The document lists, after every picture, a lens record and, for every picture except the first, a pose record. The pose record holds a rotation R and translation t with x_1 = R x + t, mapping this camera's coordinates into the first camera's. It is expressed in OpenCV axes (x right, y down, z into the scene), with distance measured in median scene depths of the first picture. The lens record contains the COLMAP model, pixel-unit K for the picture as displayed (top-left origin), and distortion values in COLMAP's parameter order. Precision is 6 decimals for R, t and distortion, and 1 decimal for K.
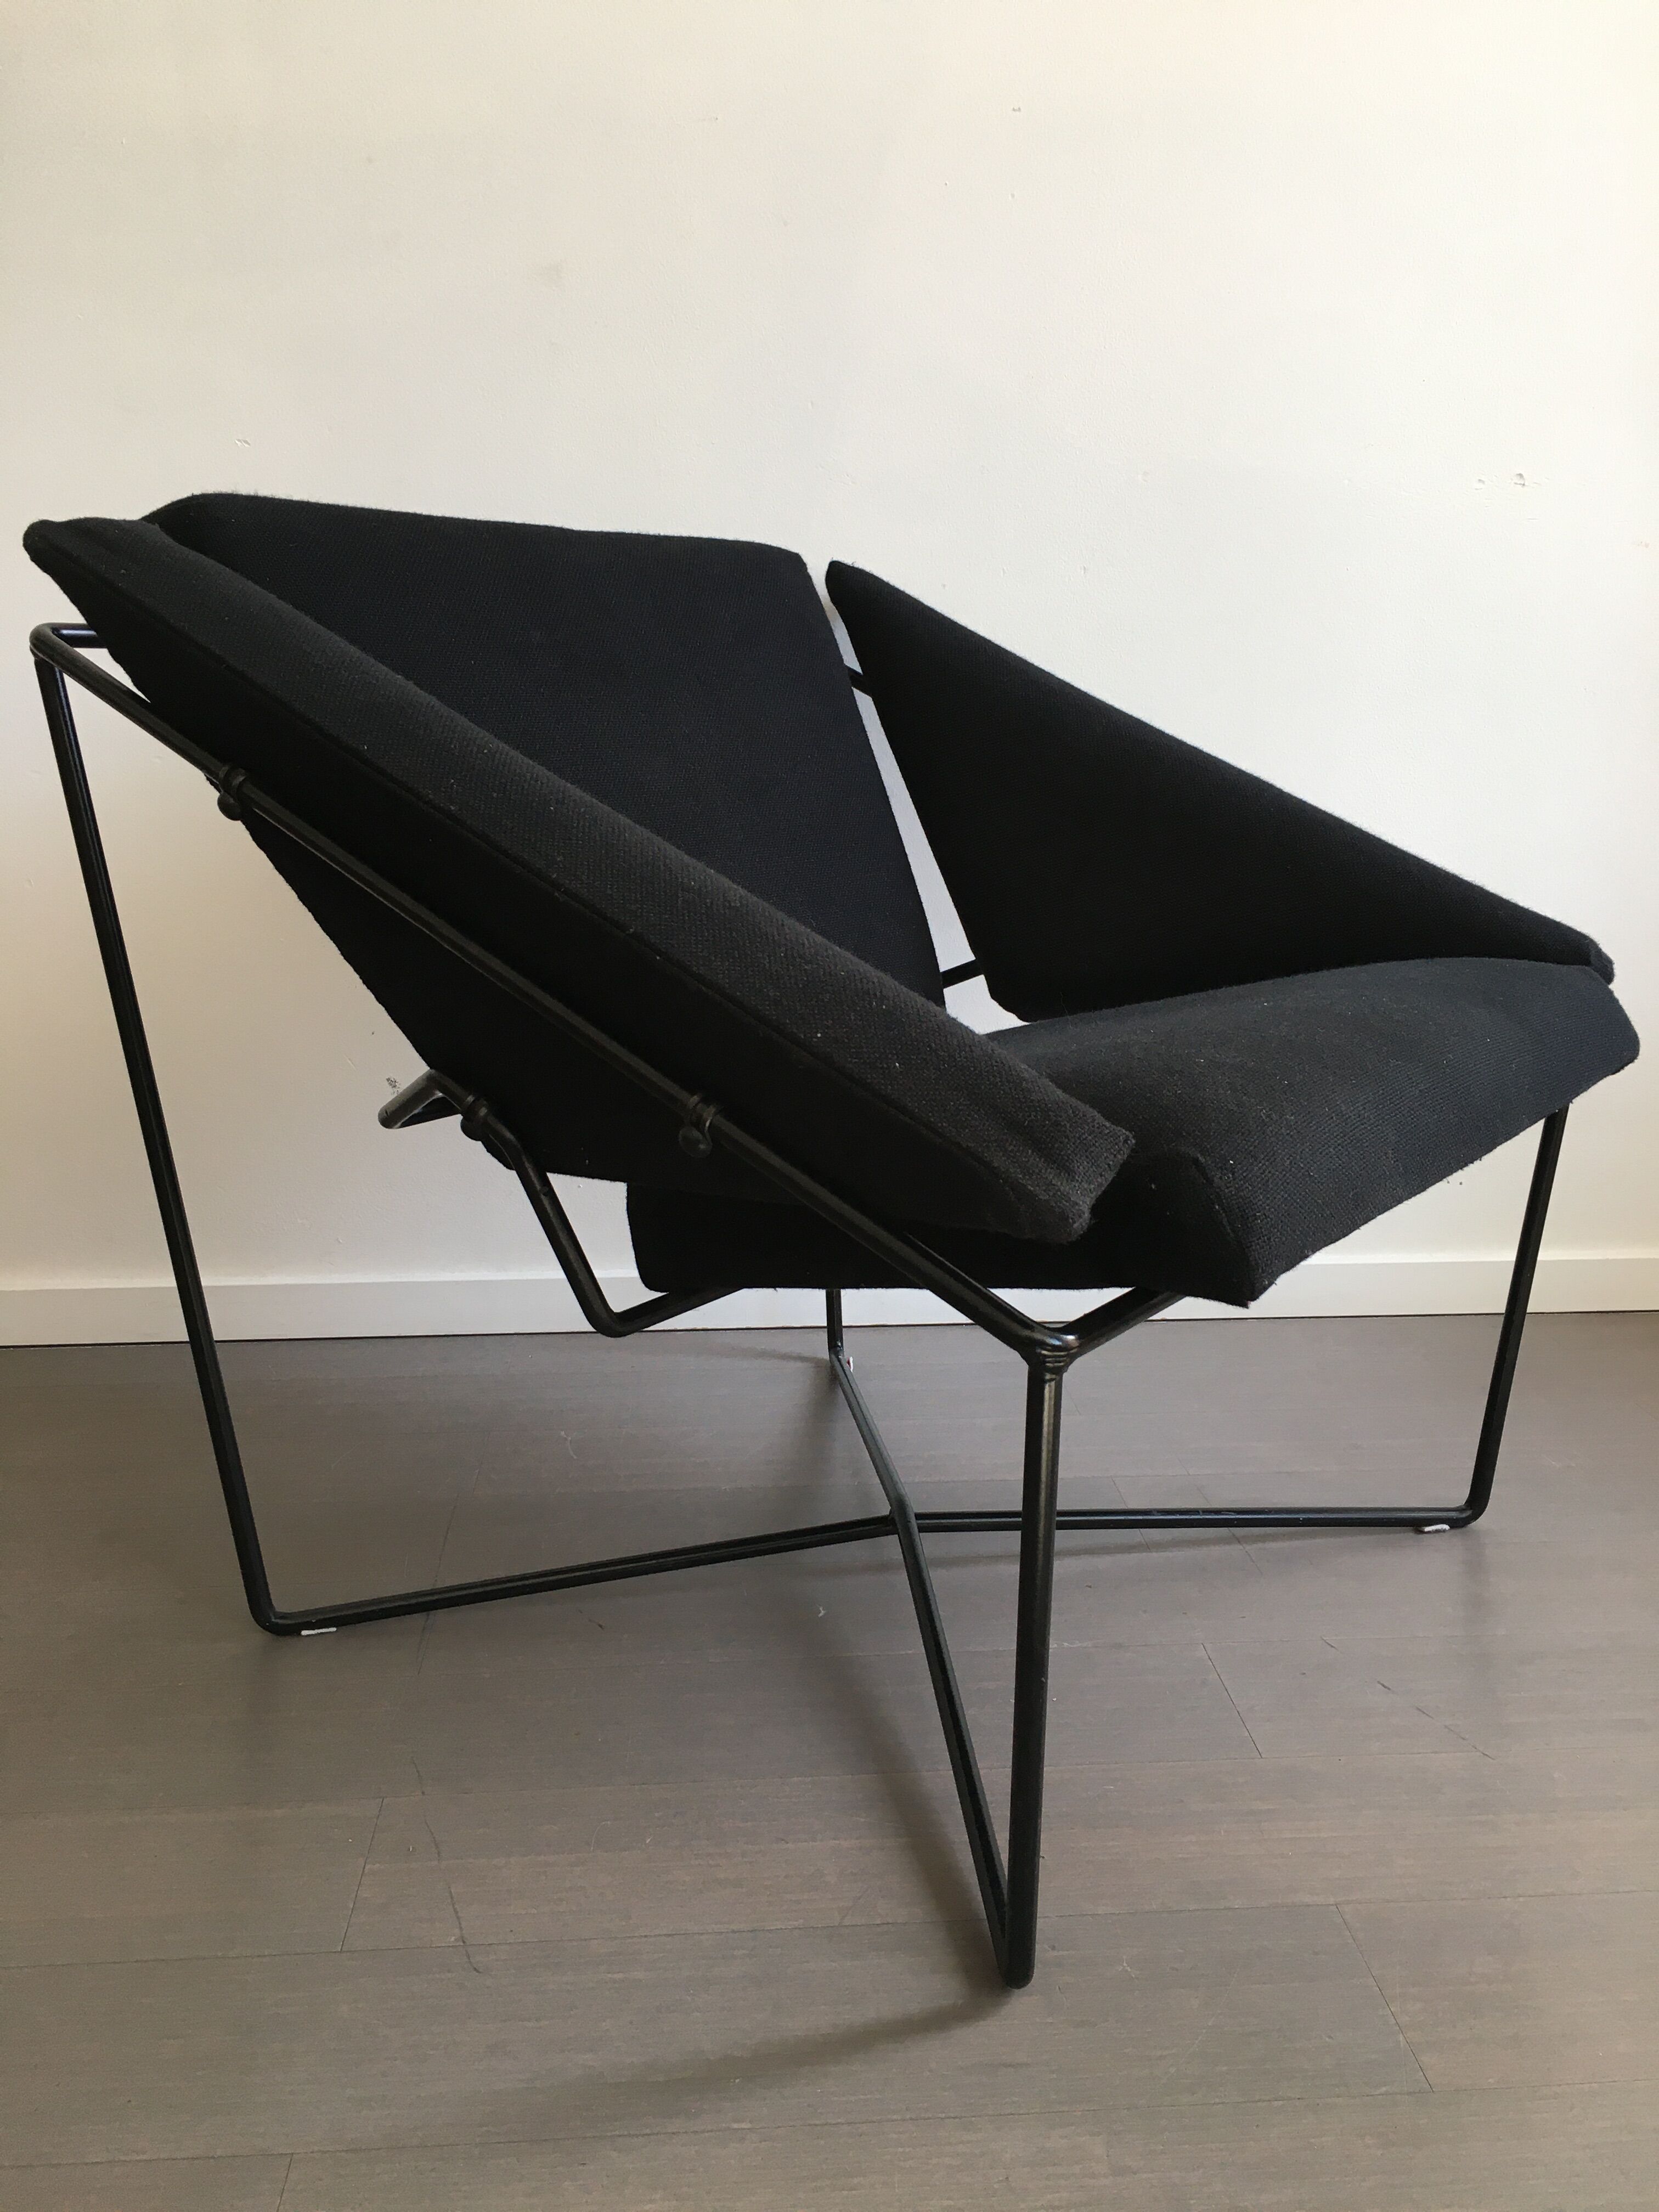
lens RADIAL K [[1880.1, 0, 829.5], [0, 1880.1, 1106.0], [0, 0, 1]] dist [-0.039234, -0.003877]
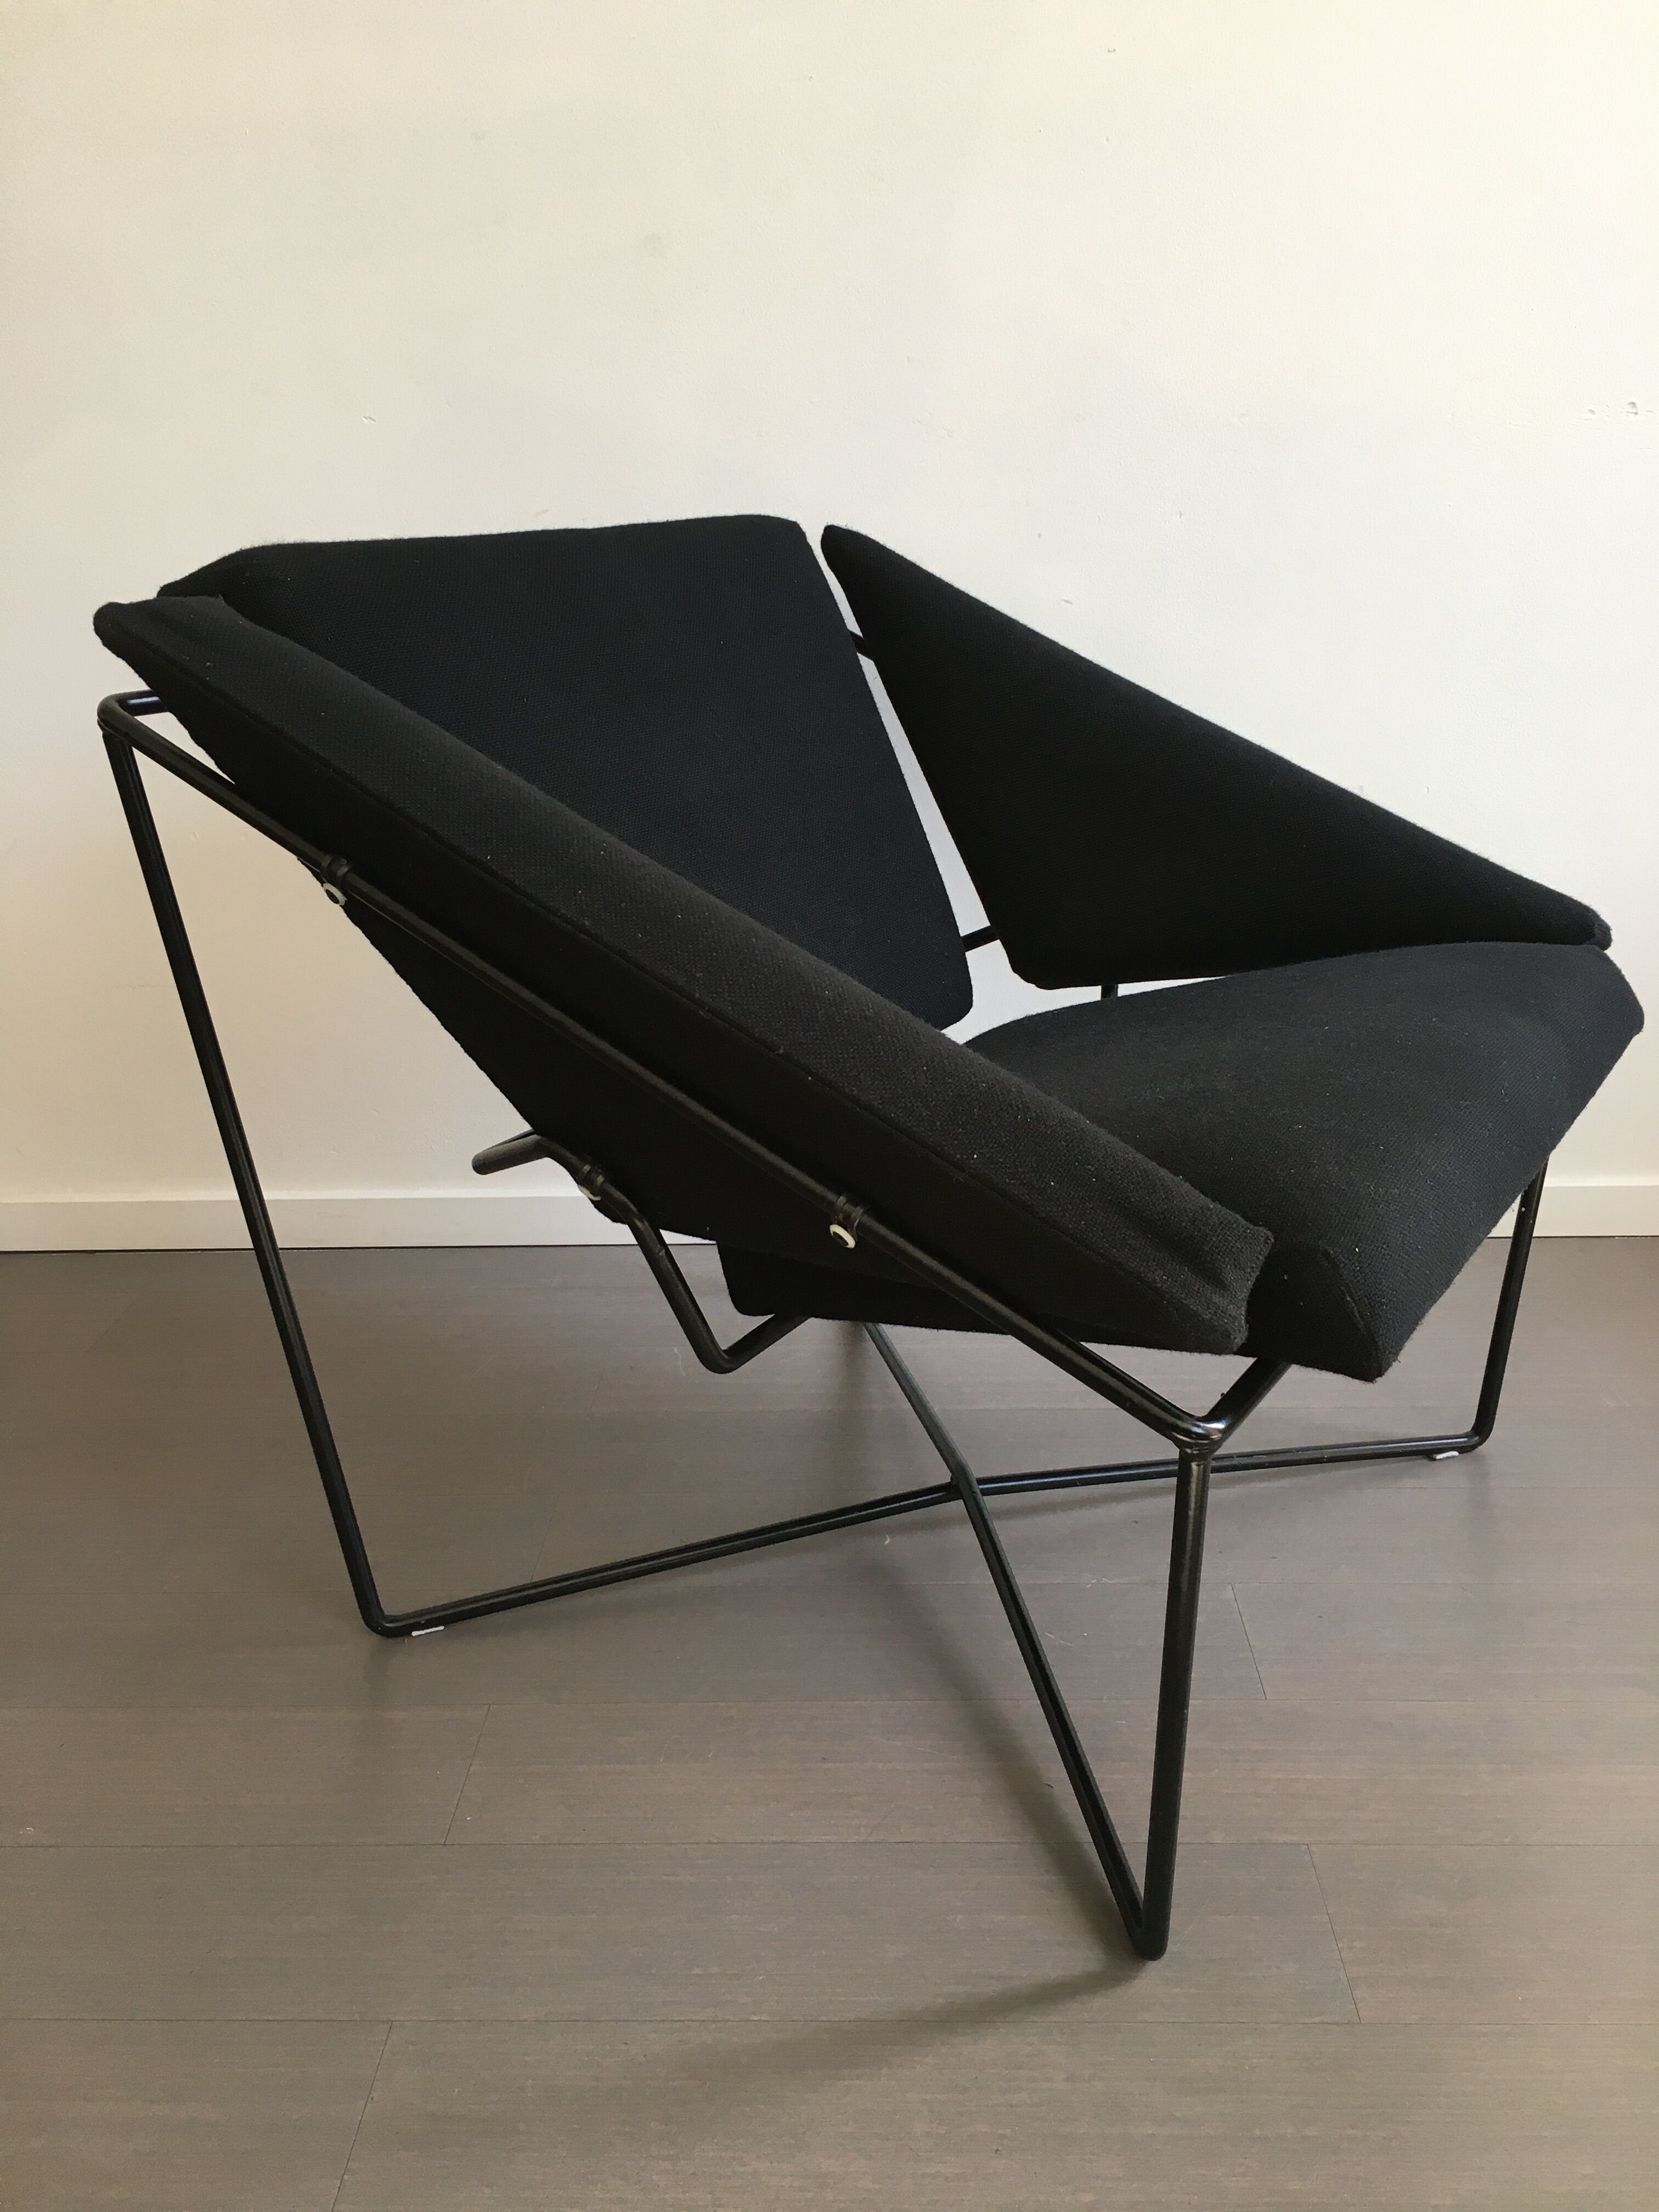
lens RADIAL K [[1867.7, 0, 829.5], [0, 1867.7, 1106.0], [0, 0, 1]] dist [-0.061031, -0.001687]
pose [[0.997296, -0.048416, 0.055285, -0.104230], [0.042623, 0.993918, 0.101544, -0.126810], [-0.059865, -0.098913, 0.993294, -0.028327]]
